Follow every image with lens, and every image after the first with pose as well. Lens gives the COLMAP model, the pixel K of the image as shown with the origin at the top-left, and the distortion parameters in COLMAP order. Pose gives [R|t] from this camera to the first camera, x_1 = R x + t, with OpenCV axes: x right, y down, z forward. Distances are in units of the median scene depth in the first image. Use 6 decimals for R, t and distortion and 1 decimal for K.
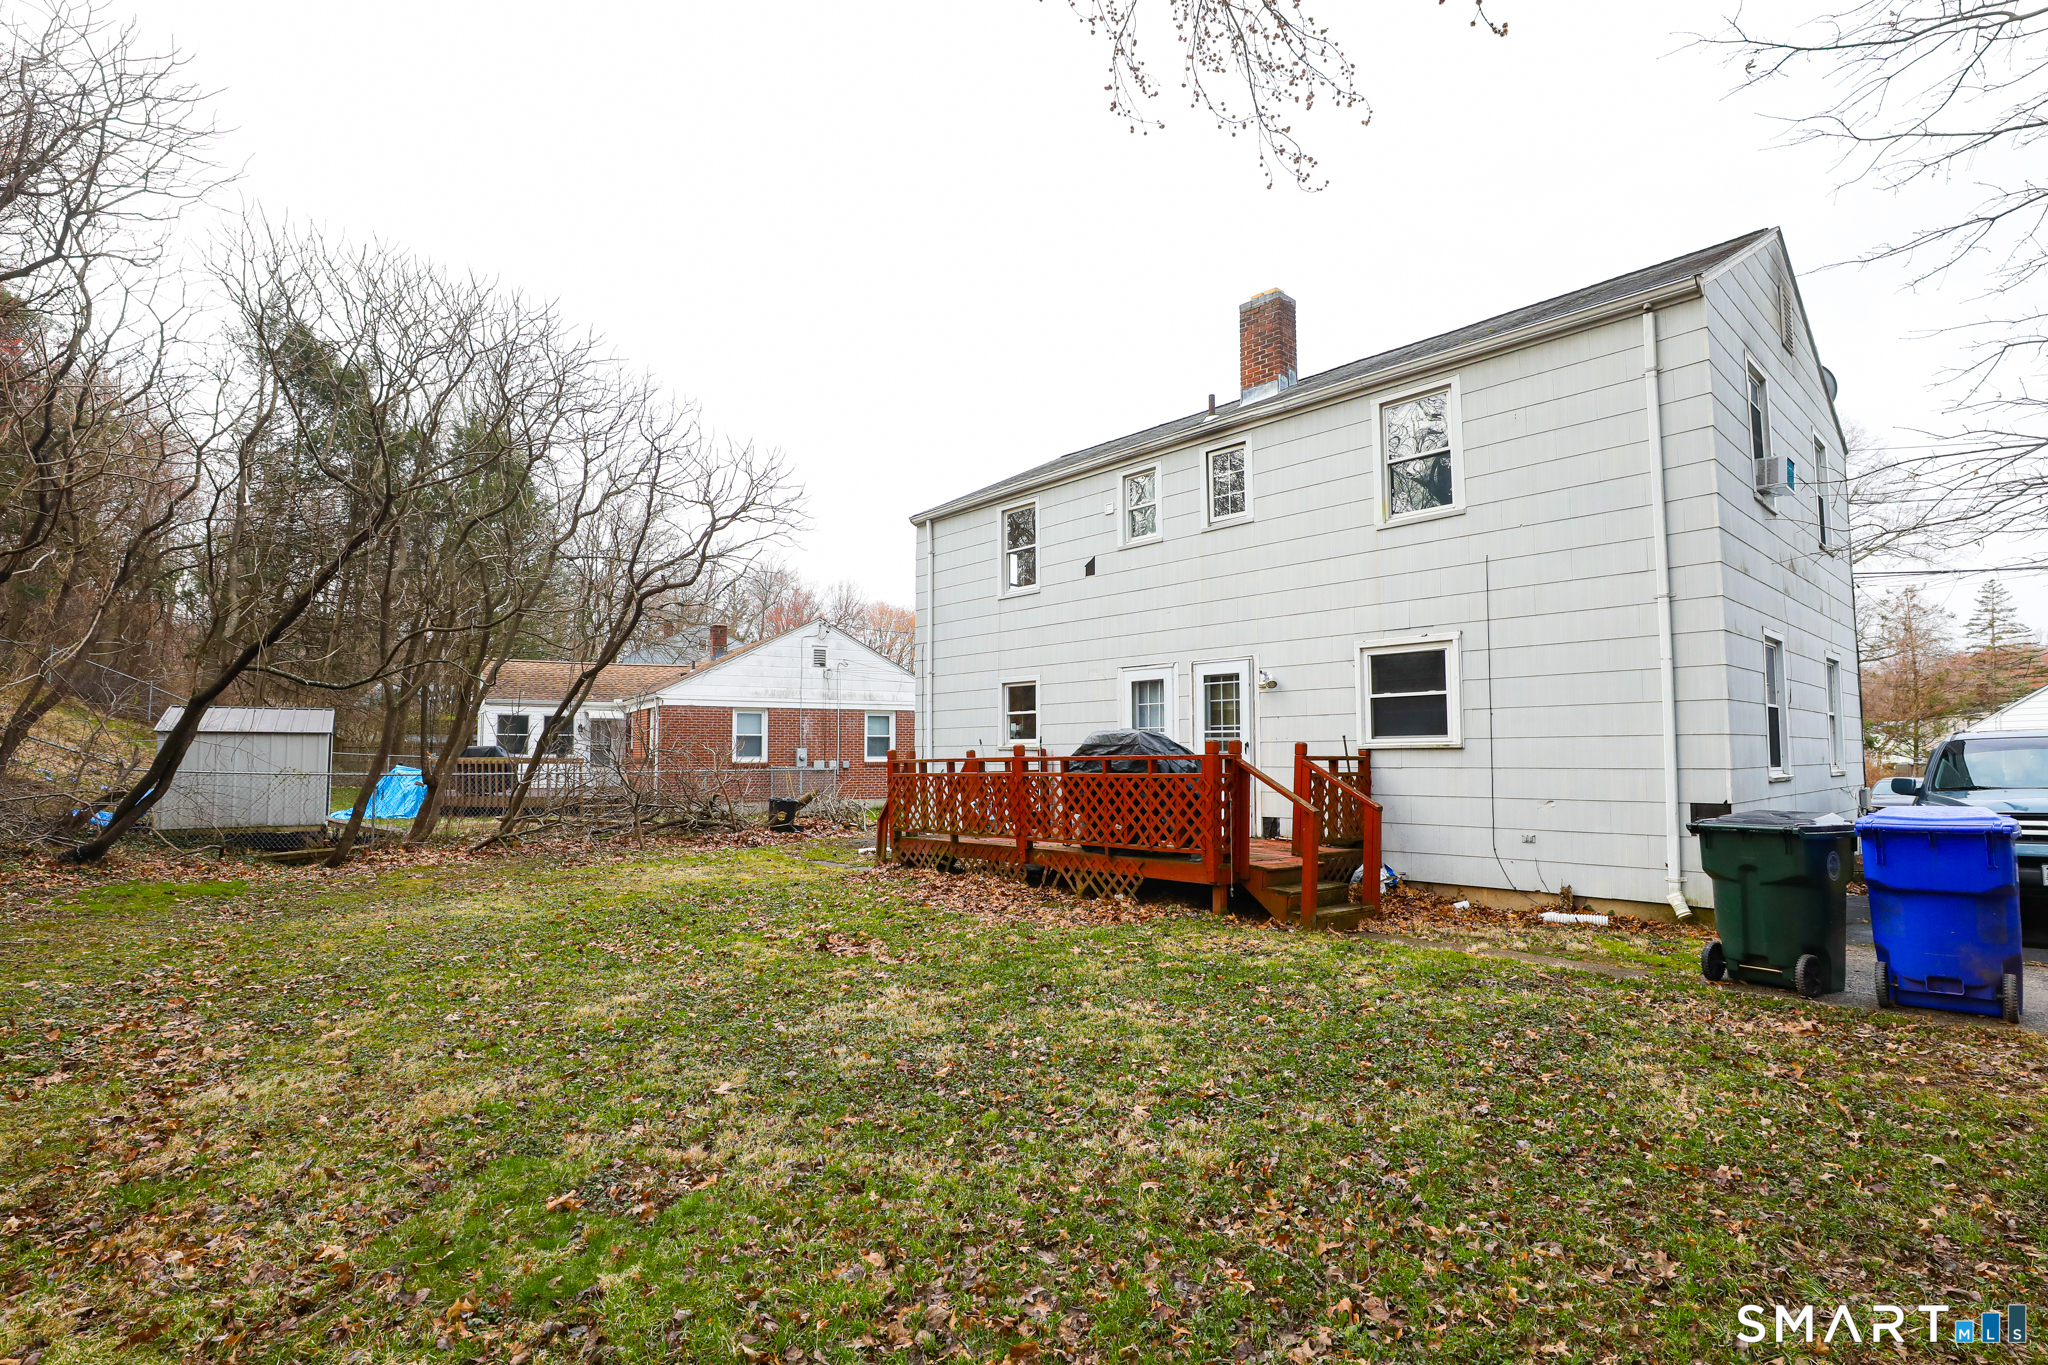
lens RADIAL K [[962.8, 0, 1024.0], [0, 962.8, 682.5], [0, 0, 1]] dist [-0.036730, 0.010451]
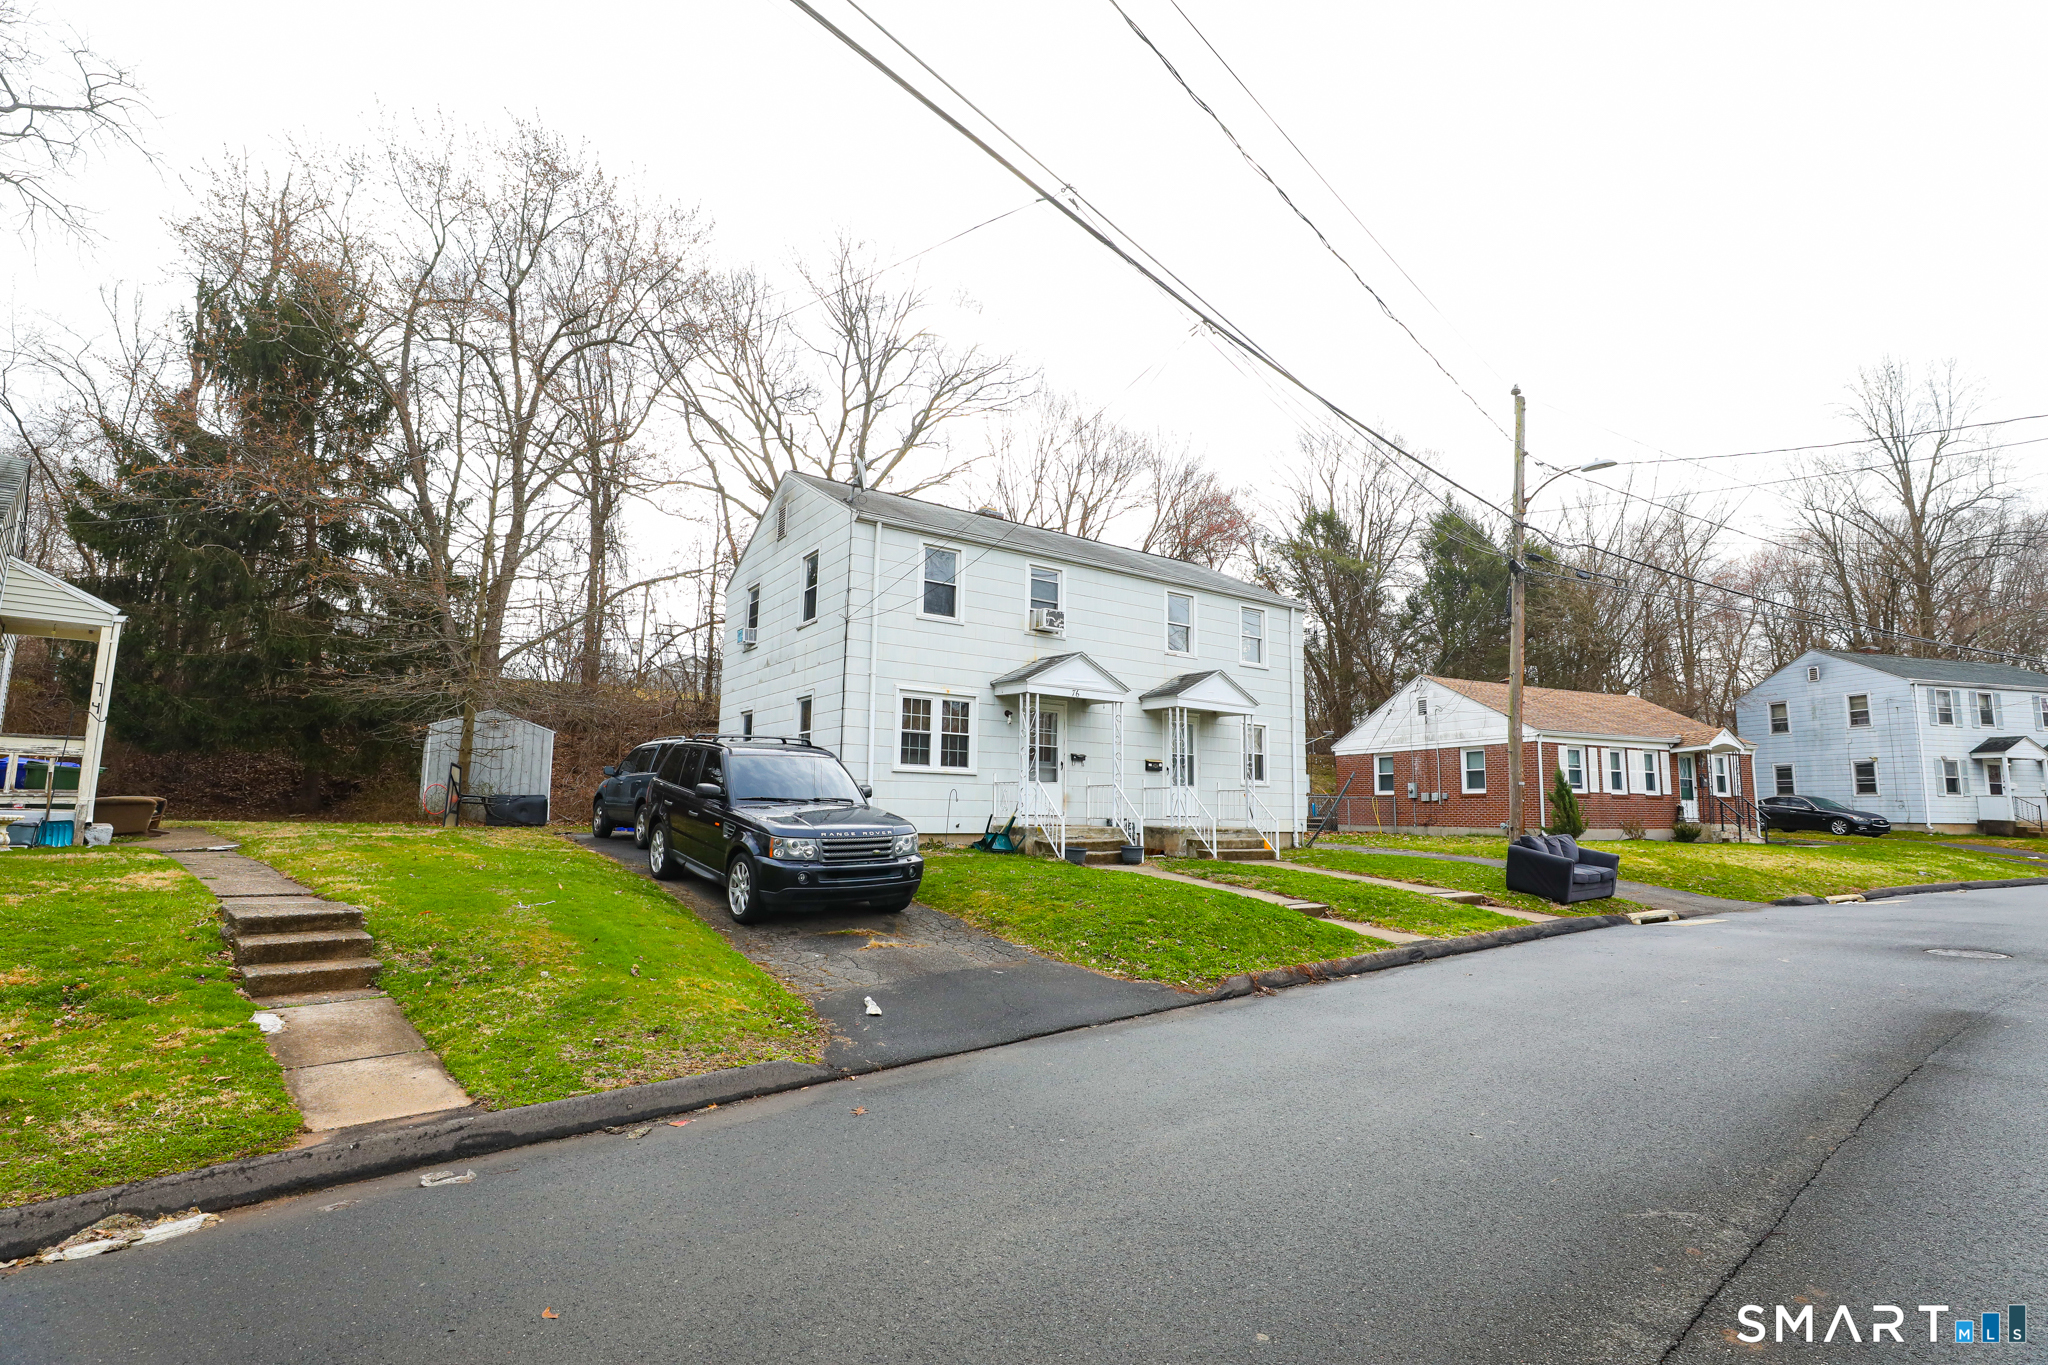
lens RADIAL K [[935.5, 0, 1024.0], [0, 935.5, 682.5], [0, 0, 1]] dist [-0.041916, 0.000030]
pose [[-0.129123, -0.131594, -0.982858, 2.429005], [0.061962, 0.988148, -0.140442, 0.185138], [0.989691, -0.079035, -0.119439, 1.575151]]
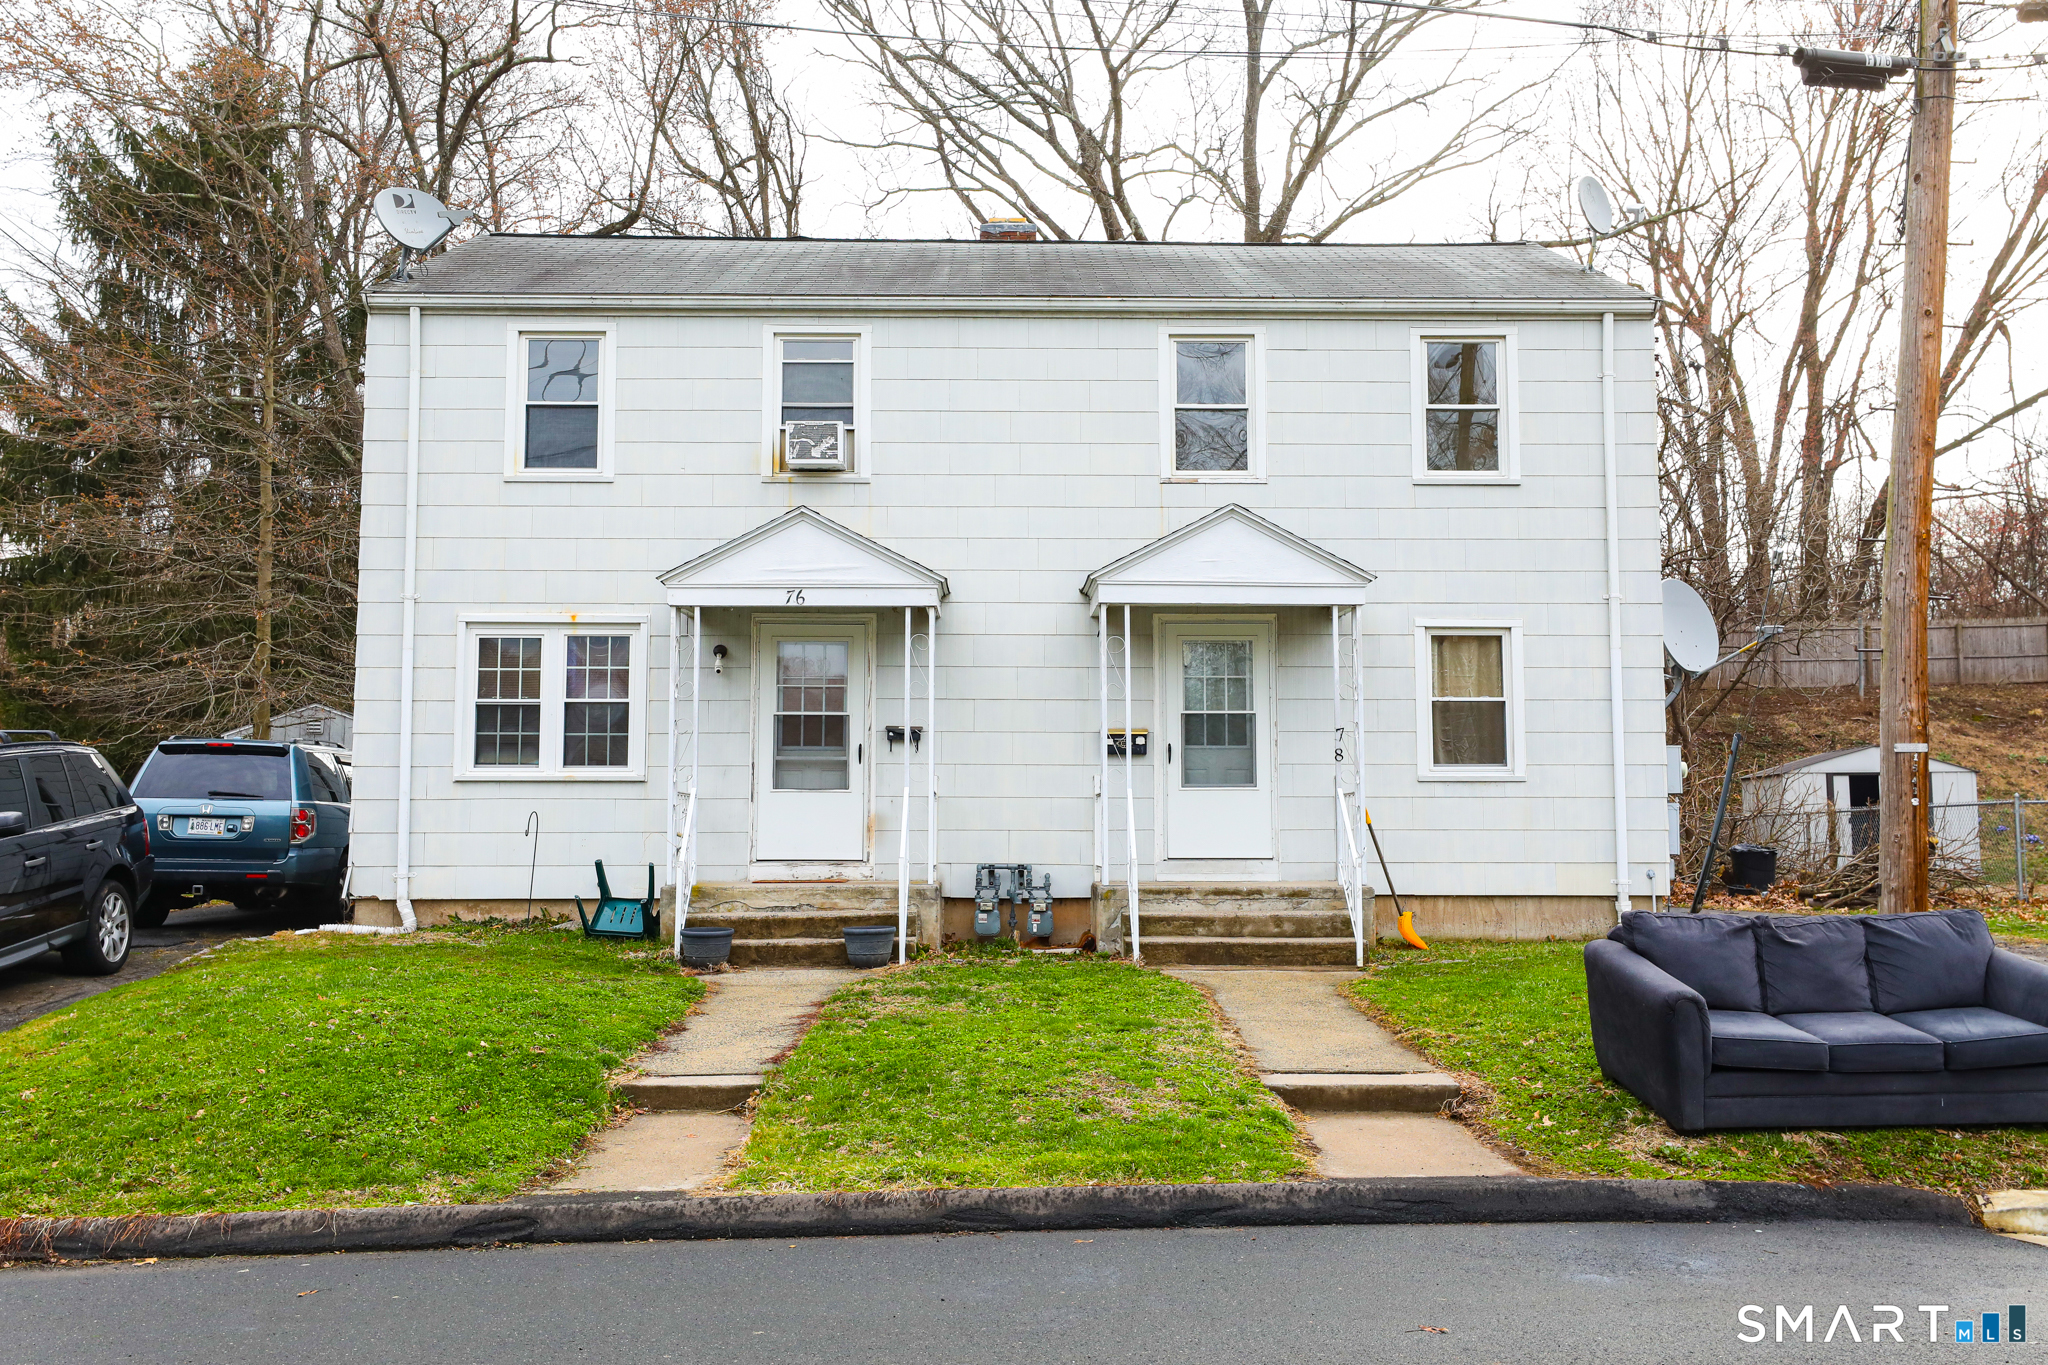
lens RADIAL K [[1767.4, 0, 1024.0], [0, 1767.4, 682.5], [0, 0, 1]] dist [0.002828, 0.000531]
pose [[-0.652024, -0.063787, -0.755510, 1.790239], [0.063466, 0.988366, -0.138219, 0.254395], [0.755537, -0.138071, -0.640391, 2.474212]]
